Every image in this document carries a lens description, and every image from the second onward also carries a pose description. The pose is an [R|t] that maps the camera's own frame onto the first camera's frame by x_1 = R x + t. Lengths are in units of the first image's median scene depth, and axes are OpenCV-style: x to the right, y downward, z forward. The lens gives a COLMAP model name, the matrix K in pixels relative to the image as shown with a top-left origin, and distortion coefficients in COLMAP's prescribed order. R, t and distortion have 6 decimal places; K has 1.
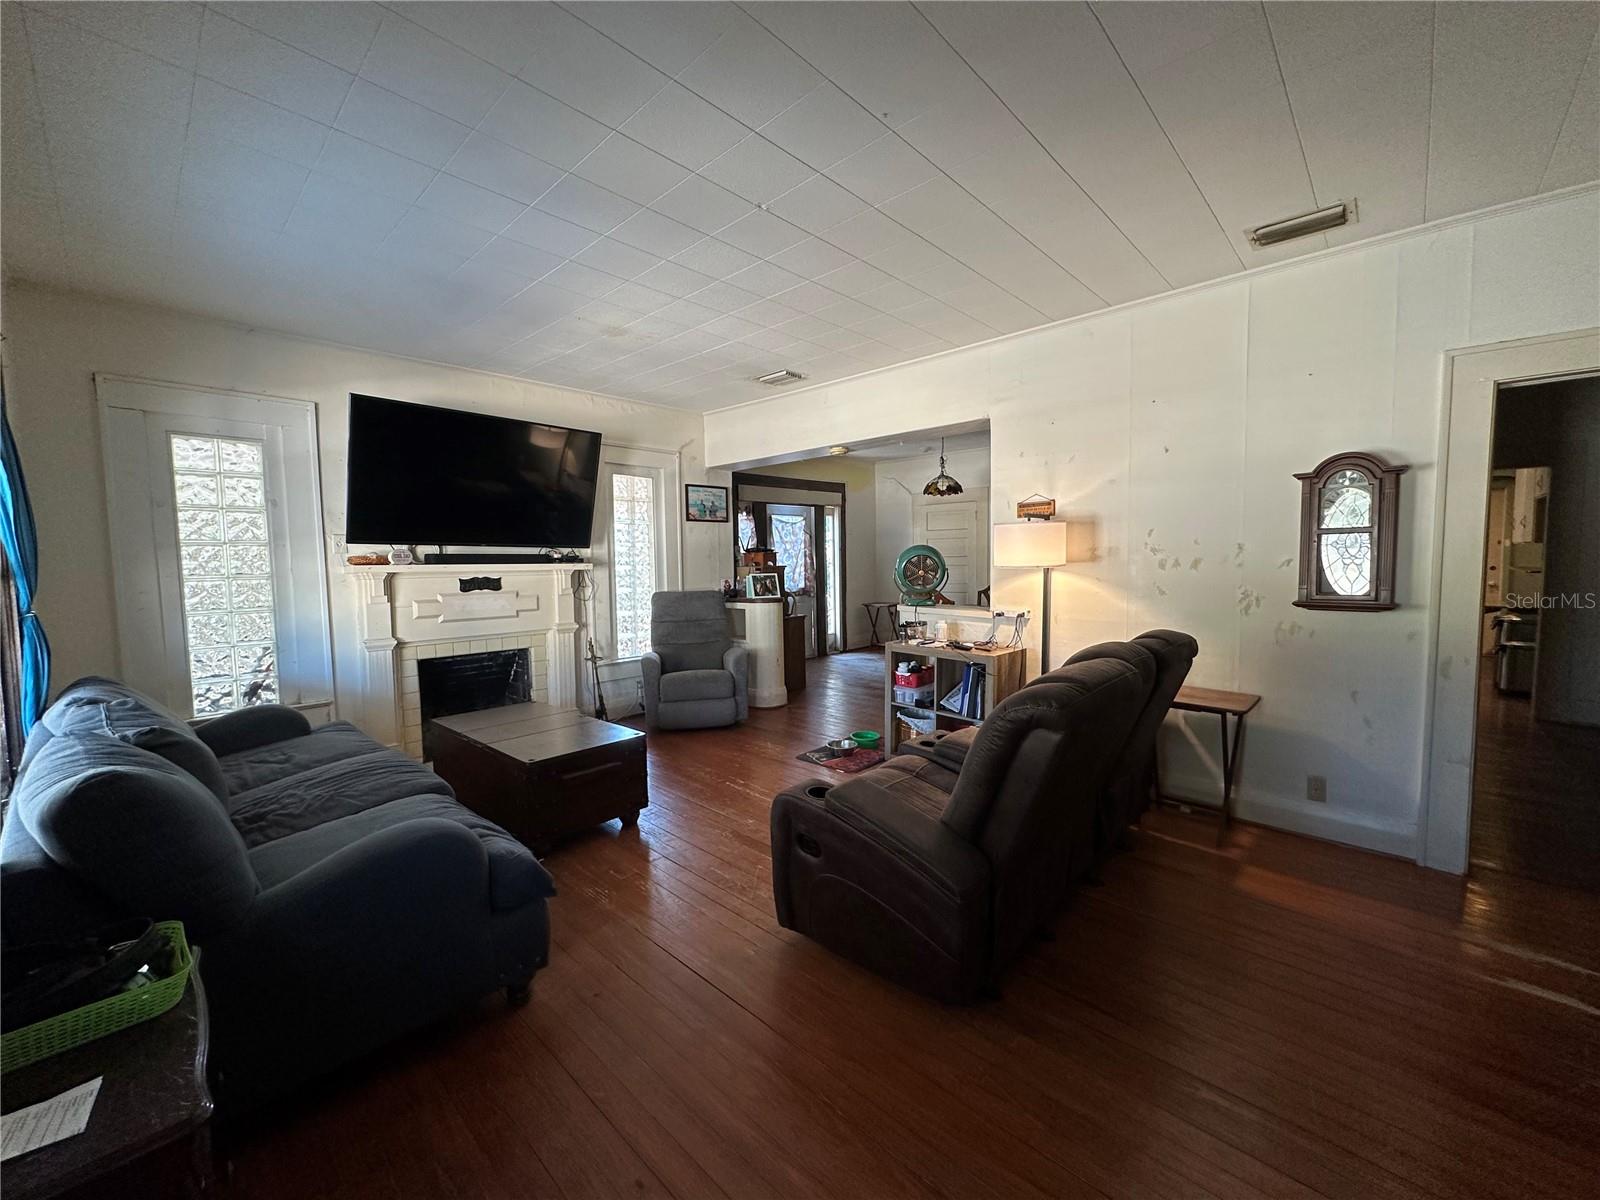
lens RADIAL K [[640.7, 0, 798.3], [0, 640.7, 600.1], [0, 0, 1]] dist [-0.007164, 0.000615]
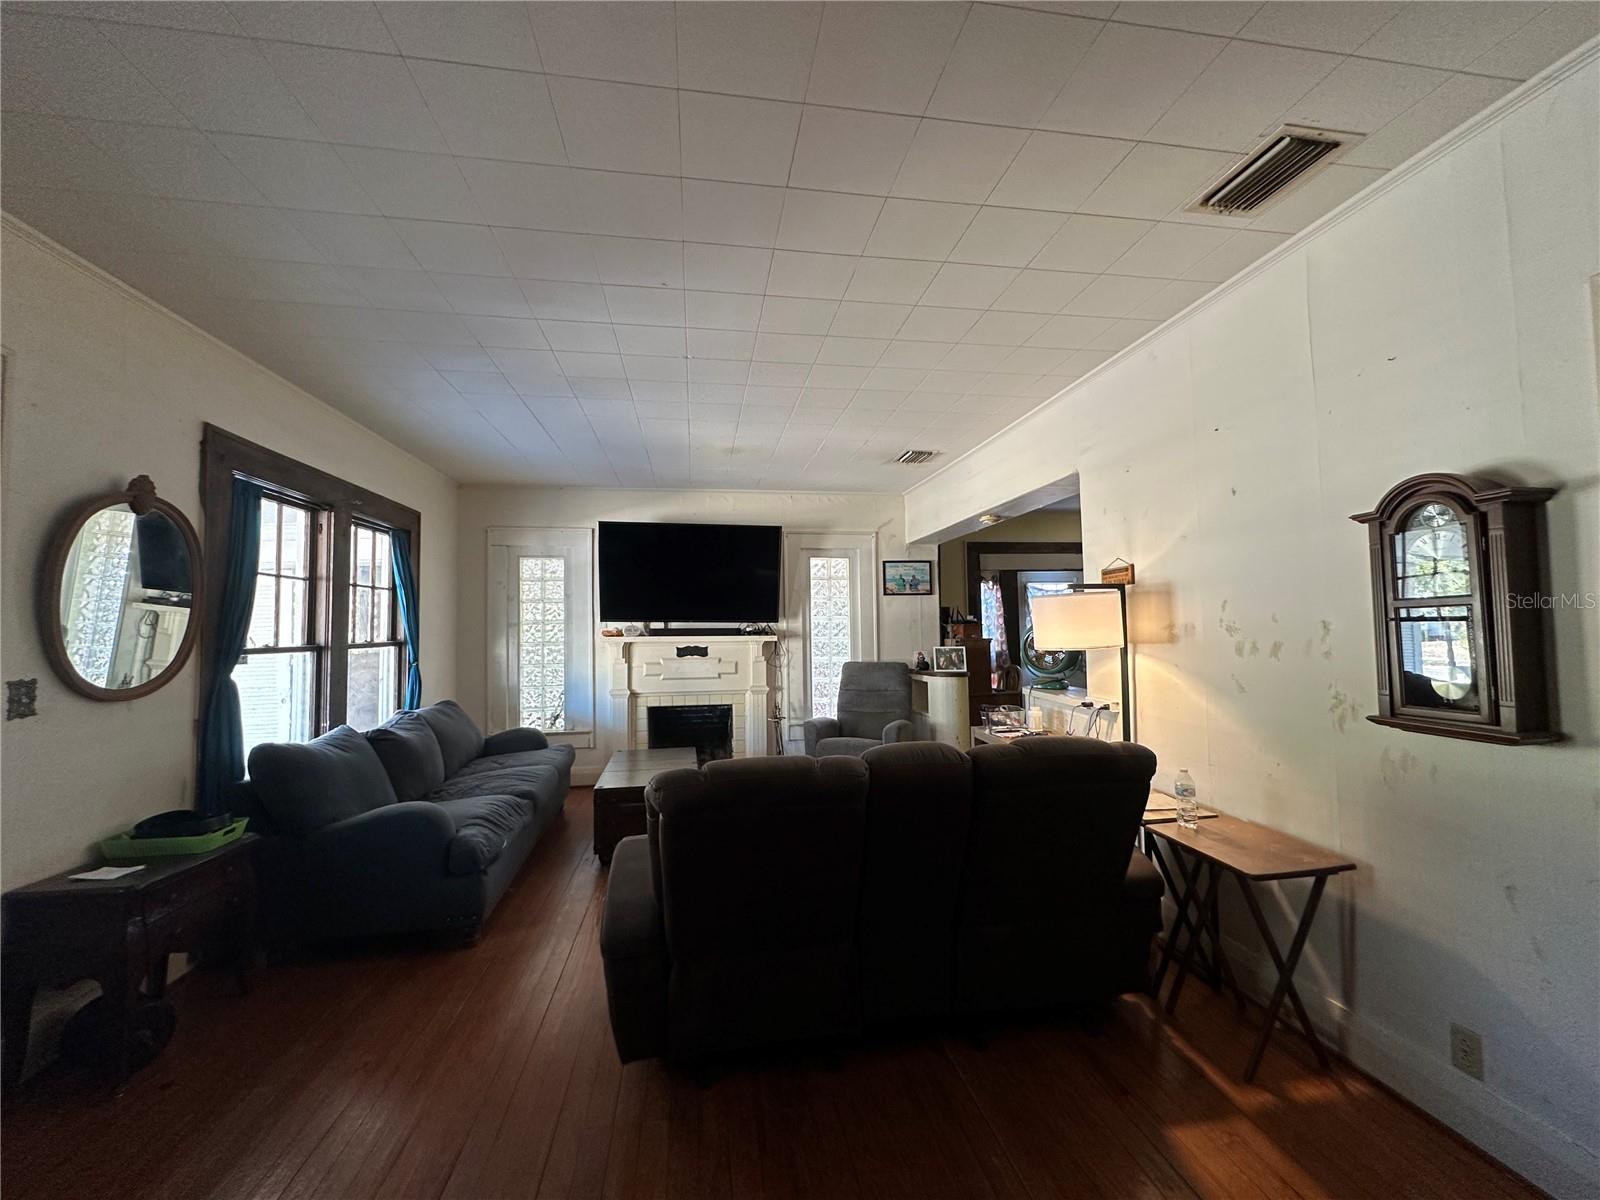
lens RADIAL K [[640.7, 0, 797.2], [0, 640.7, 596.2], [0, 0, 1]] dist [-0.007164, 0.000615]
pose [[0.792653, -0.028287, -0.609016, 0.447028], [-0.036281, 0.994964, -0.093434, -0.022041], [0.608592, 0.096157, 0.787635, 0.096614]]
